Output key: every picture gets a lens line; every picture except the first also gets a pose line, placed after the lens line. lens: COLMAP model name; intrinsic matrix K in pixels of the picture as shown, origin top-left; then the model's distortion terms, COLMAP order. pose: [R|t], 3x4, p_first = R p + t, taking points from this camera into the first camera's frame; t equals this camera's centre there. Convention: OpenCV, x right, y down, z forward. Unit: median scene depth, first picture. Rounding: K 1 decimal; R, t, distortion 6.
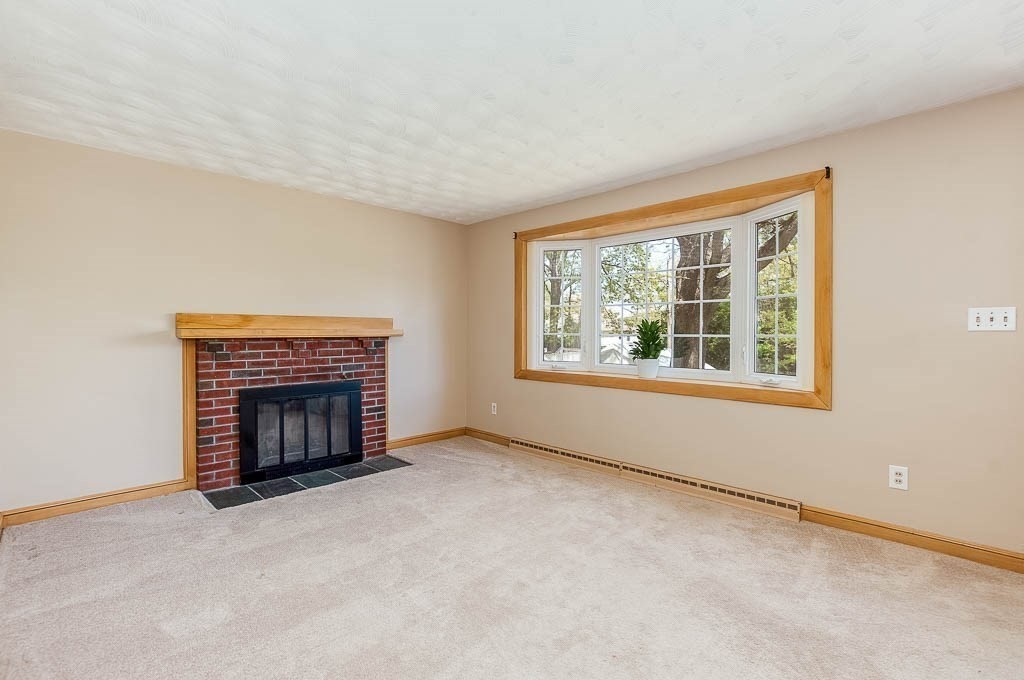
lens RADIAL K [[456.3, 0, 506.0], [0, 456.3, 339.6], [0, 0, 1]] dist [-0.026347, 0.001291]
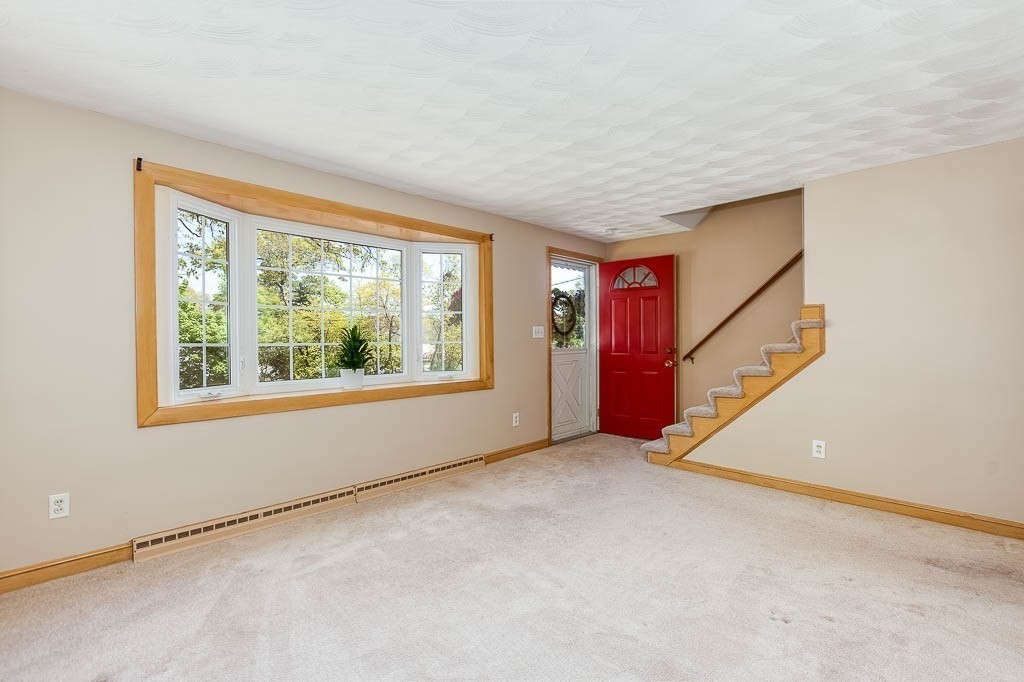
lens RADIAL K [[481.8, 0, 519.5], [0, 481.8, 341.1], [0, 0, 1]] dist [0.007037, -0.000477]
pose [[-0.038302, -0.005360, 0.999252, -0.084647], [0.023766, 0.999698, 0.006273, -0.001523], [-0.998984, 0.023988, -0.038163, 0.084990]]
